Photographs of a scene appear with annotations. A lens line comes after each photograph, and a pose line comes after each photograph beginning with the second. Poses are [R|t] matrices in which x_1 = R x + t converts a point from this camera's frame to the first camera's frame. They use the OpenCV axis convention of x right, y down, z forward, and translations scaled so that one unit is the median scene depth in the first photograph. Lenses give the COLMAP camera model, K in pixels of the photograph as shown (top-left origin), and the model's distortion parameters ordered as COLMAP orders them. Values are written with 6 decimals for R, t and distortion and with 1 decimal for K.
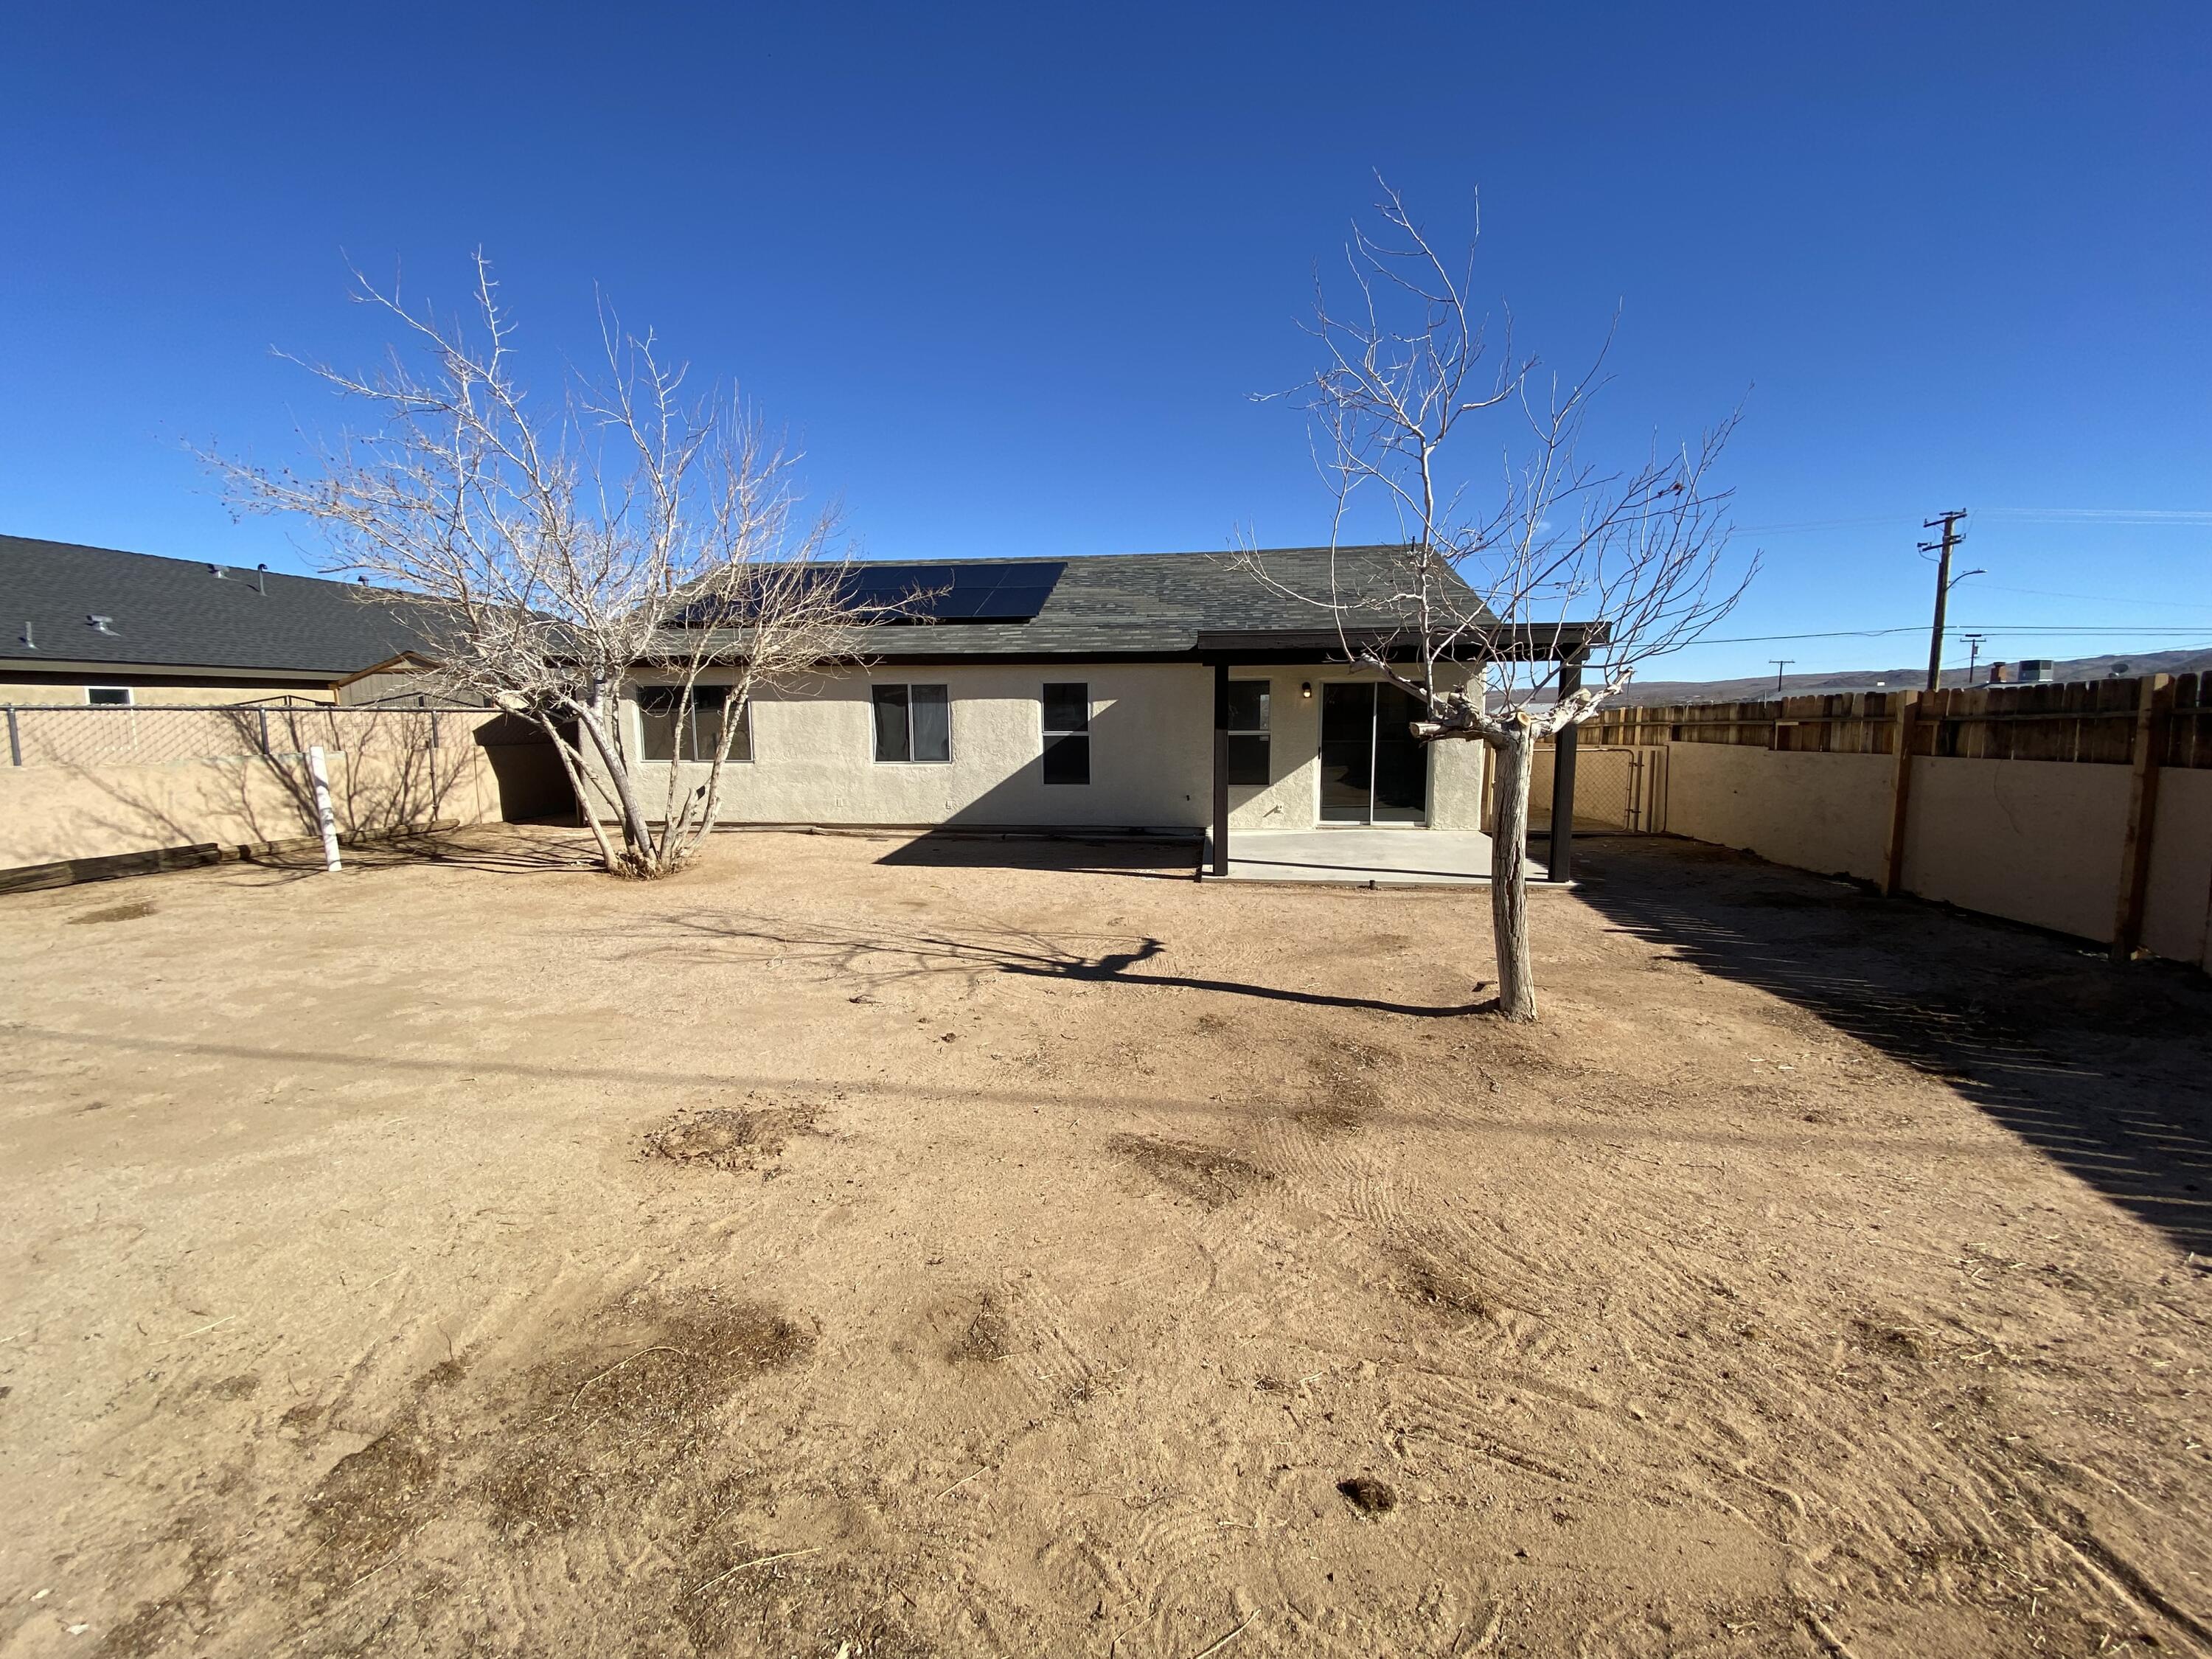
lens RADIAL K [[896.2, 0, 1103.0], [0, 896.2, 829.9], [0, 0, 1]] dist [0.017676, -0.019012]
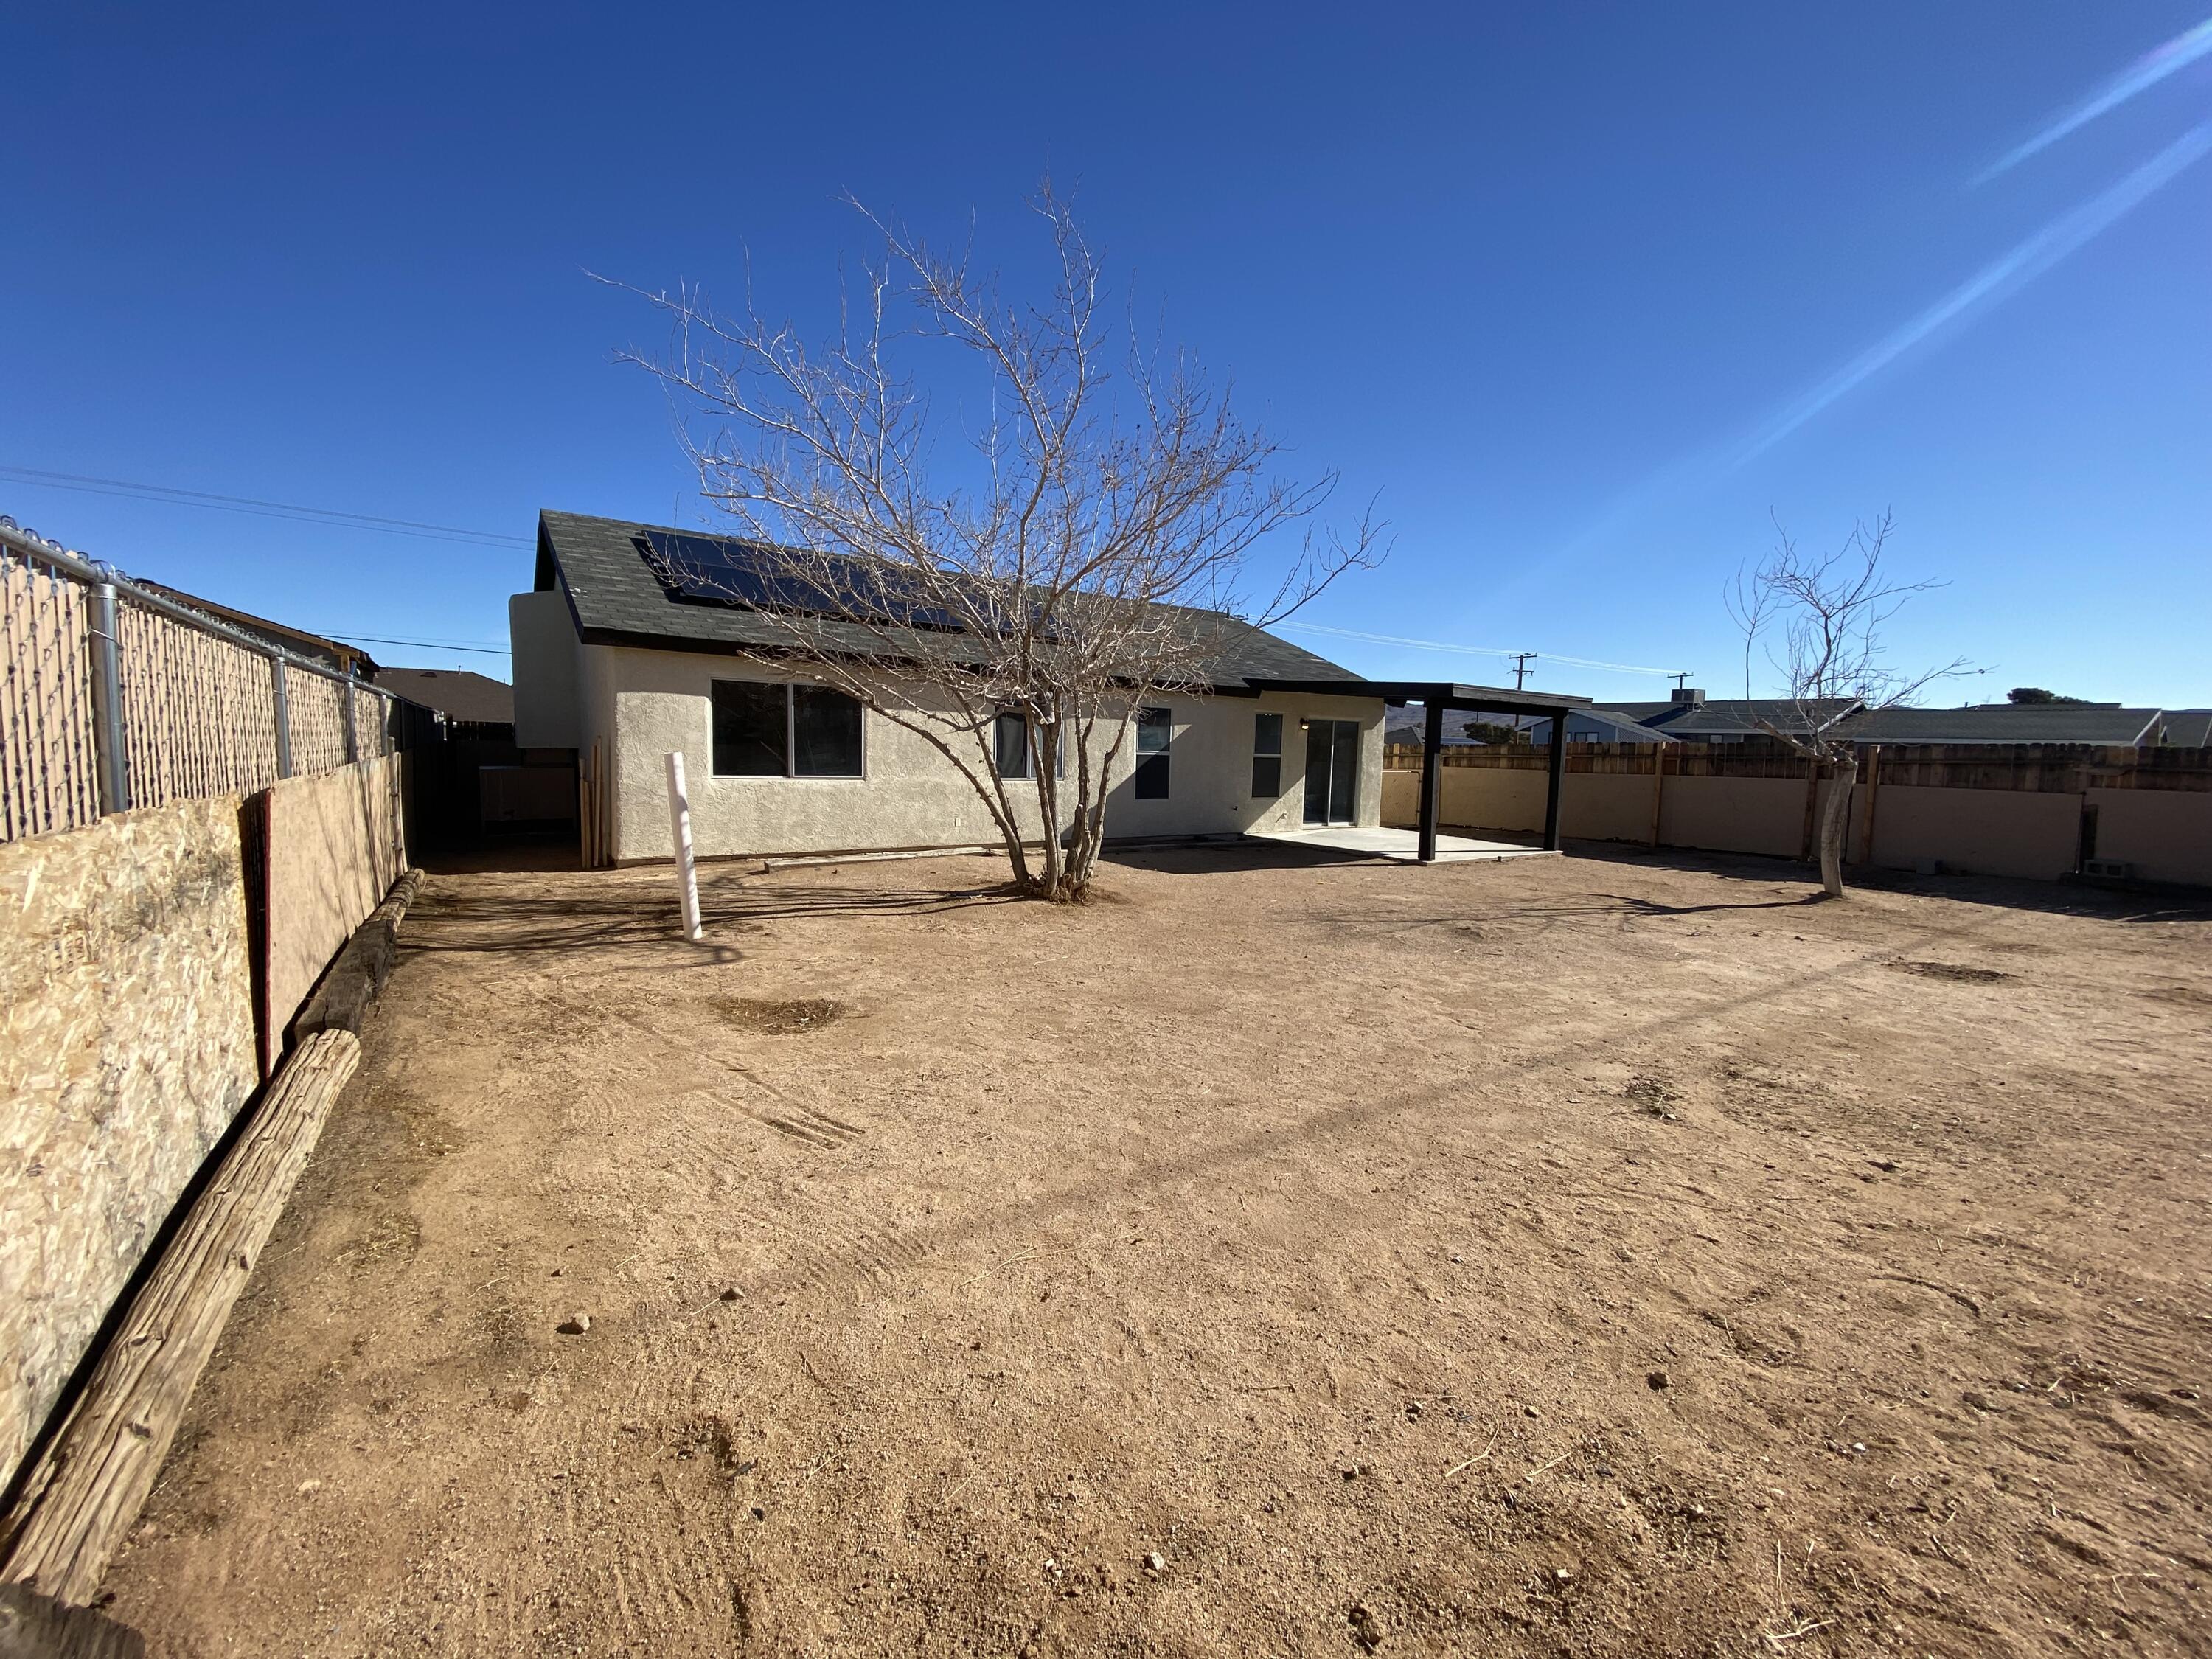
lens RADIAL K [[896.2, 0, 1093.8], [0, 896.2, 827.9], [0, 0, 1]] dist [0.017676, -0.019012]
pose [[0.736845, -0.034865, 0.675162, -1.239947], [0.051821, 0.998644, -0.004986, -0.019699], [-0.674073, 0.038661, 0.737653, 0.347458]]
